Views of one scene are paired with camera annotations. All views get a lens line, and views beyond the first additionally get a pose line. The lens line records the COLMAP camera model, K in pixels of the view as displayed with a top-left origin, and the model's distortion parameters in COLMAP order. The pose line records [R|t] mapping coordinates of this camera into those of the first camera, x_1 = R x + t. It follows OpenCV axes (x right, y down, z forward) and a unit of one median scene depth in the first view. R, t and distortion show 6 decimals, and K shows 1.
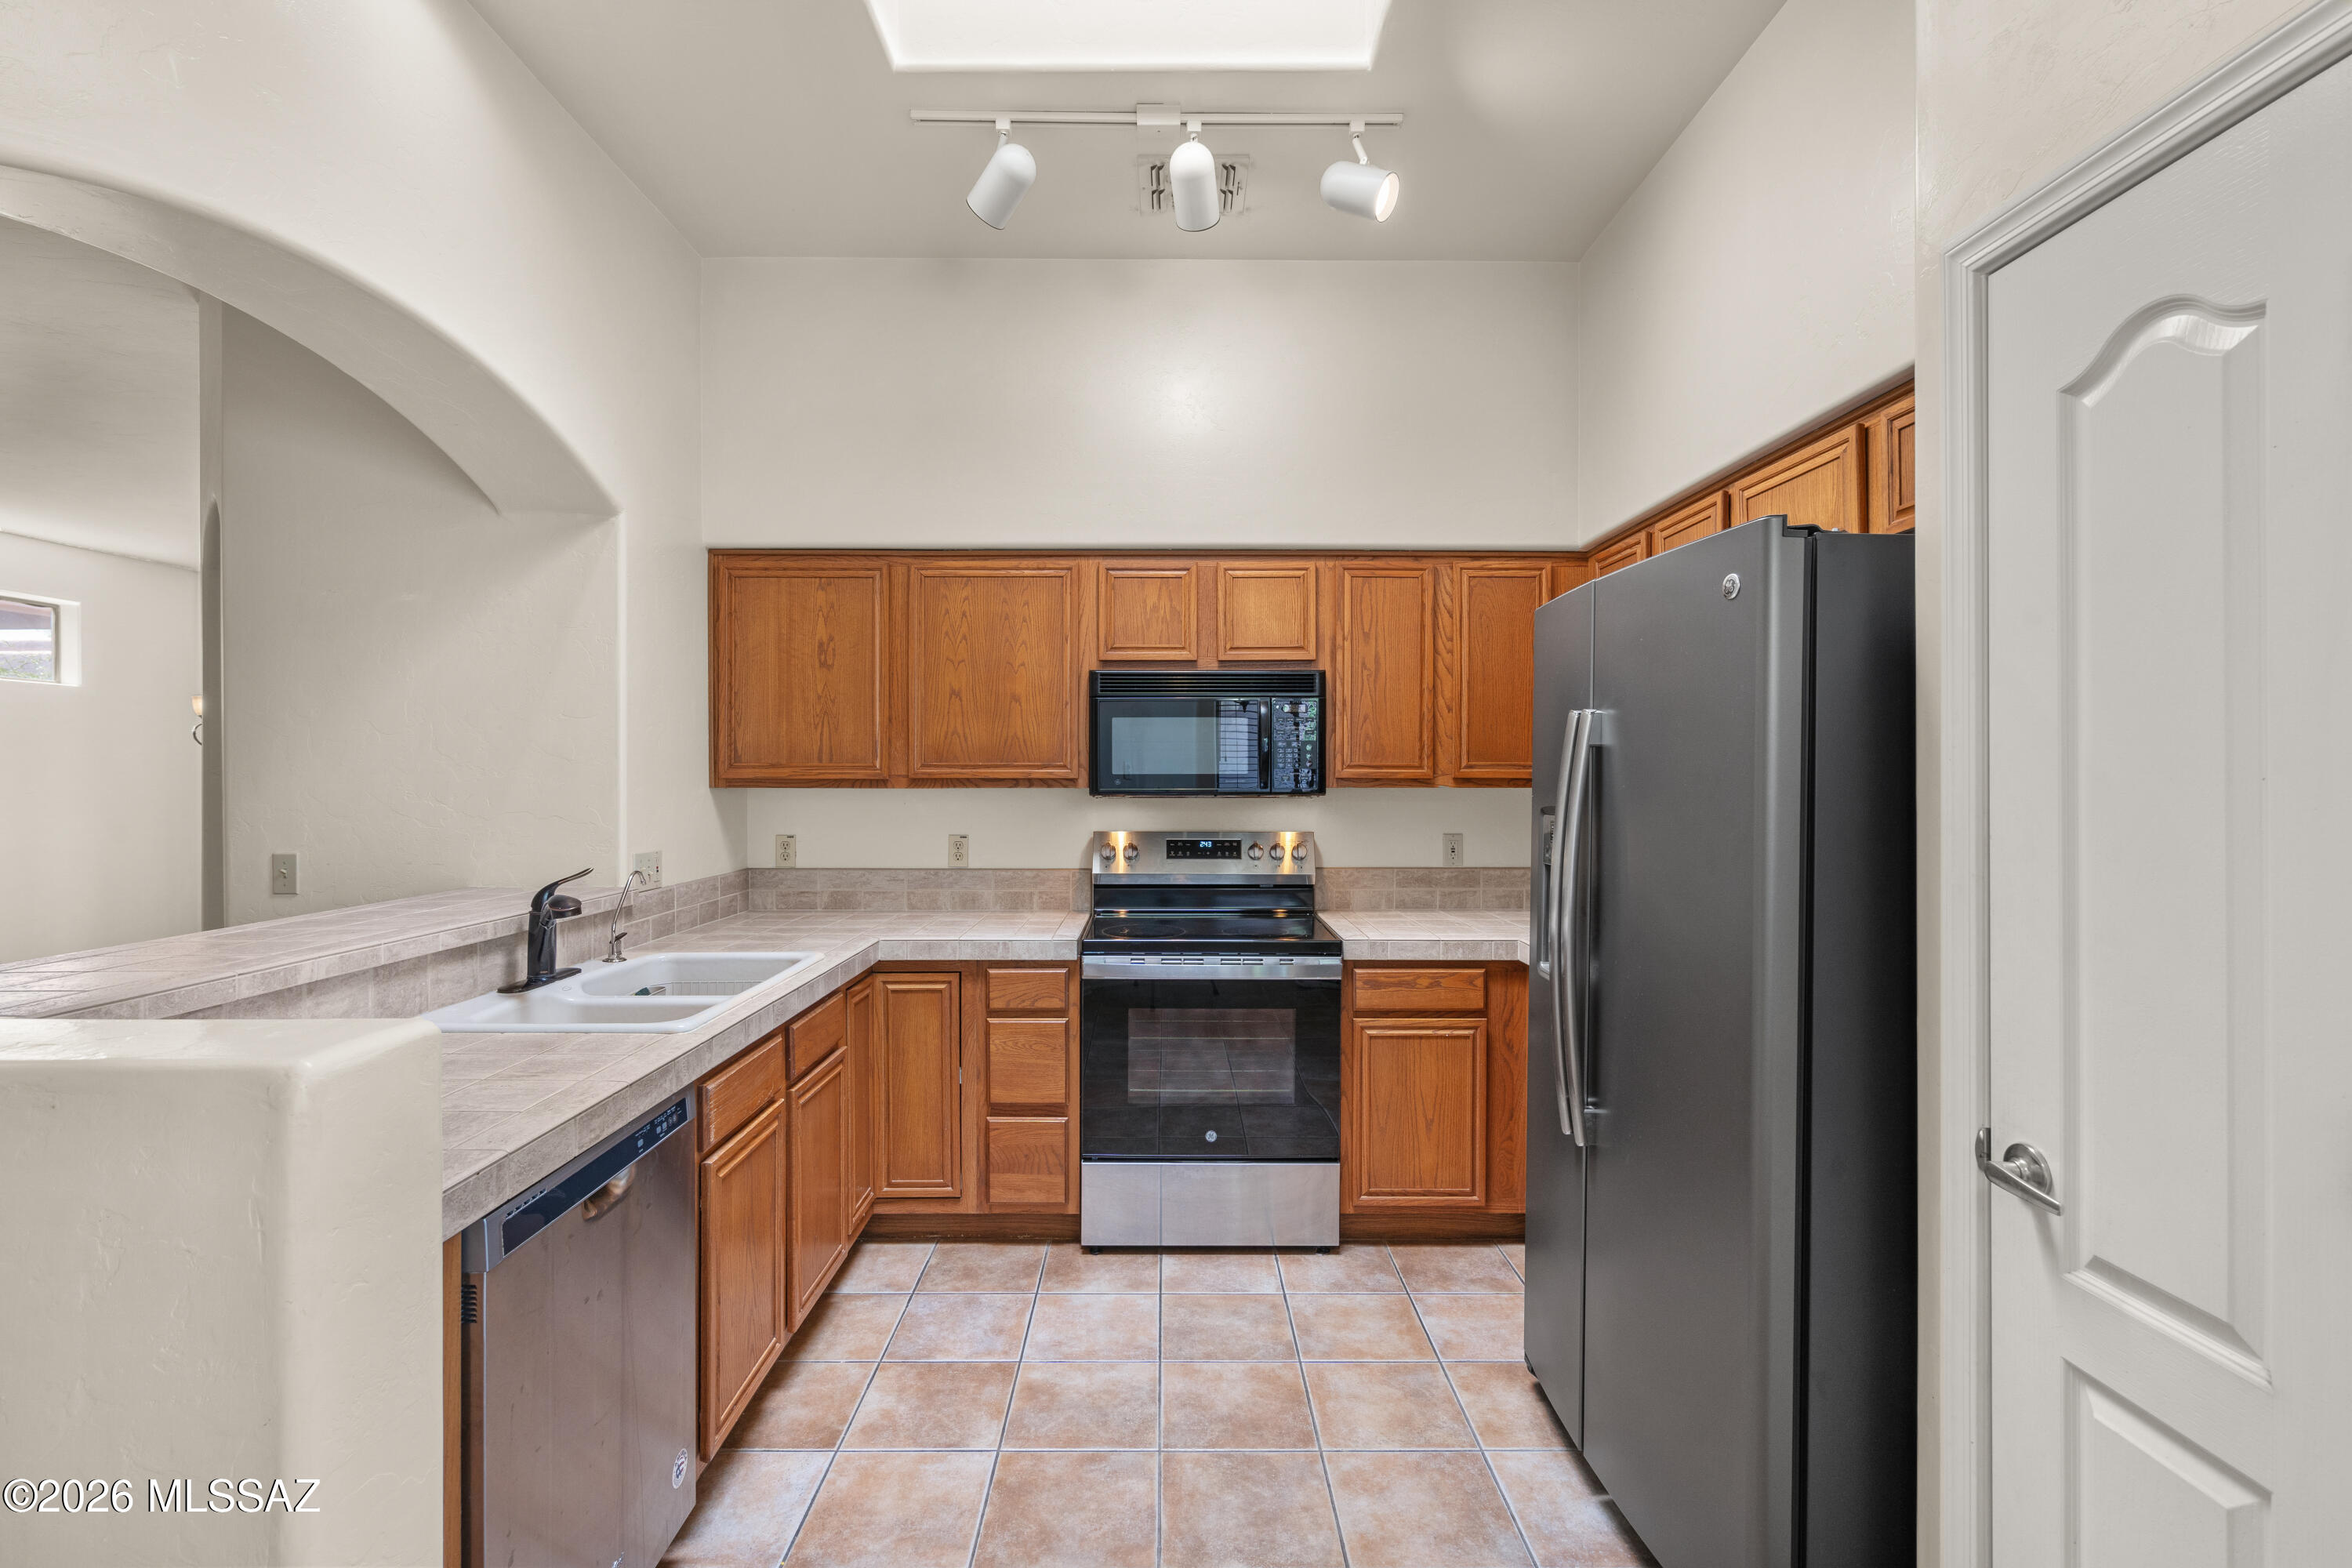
lens RADIAL K [[1065.9, 0, 1167.1], [0, 1065.9, 770.2], [0, 0, 1]] dist [-0.002659, 0.000054]
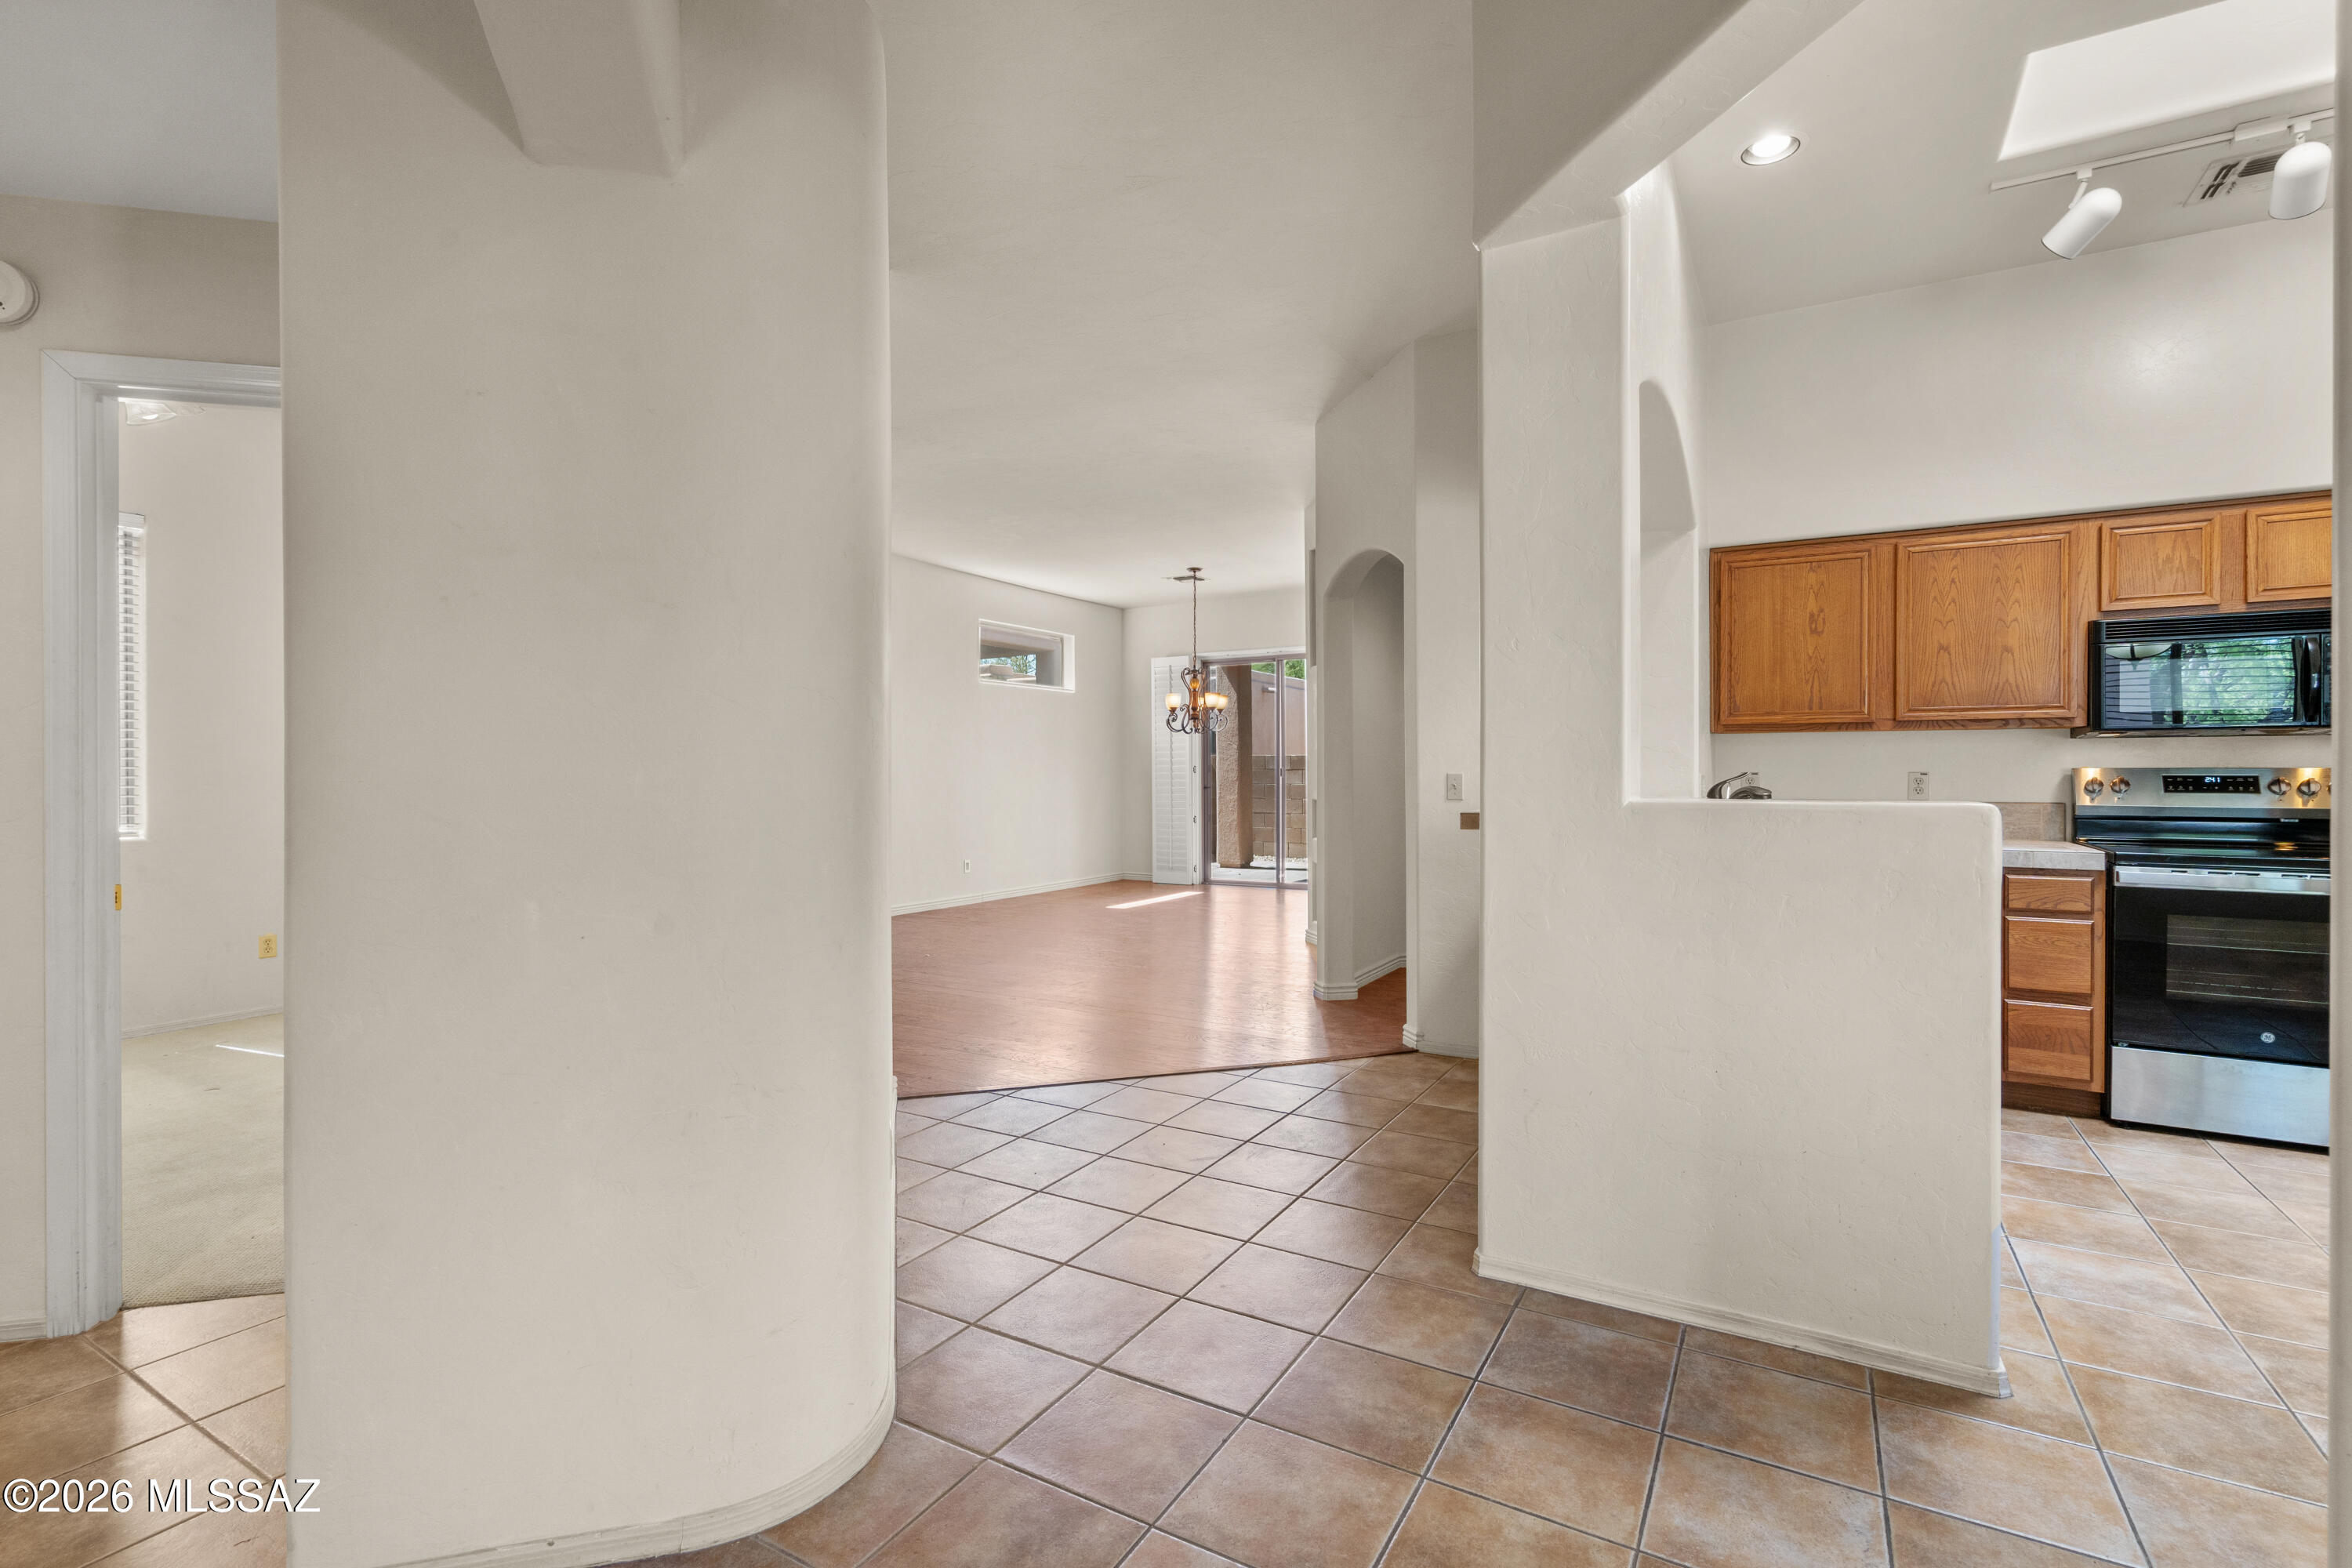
lens RADIAL K [[1072.3, 0, 1176.5], [0, 1072.3, 771.5], [0, 0, 1]] dist [0.002925, 0.001109]
pose [[0.863397, -0.000630, -0.504525, -0.333121], [0.002263, 0.999994, 0.002624, 0.060209], [0.504520, -0.003407, 0.863393, -0.466072]]
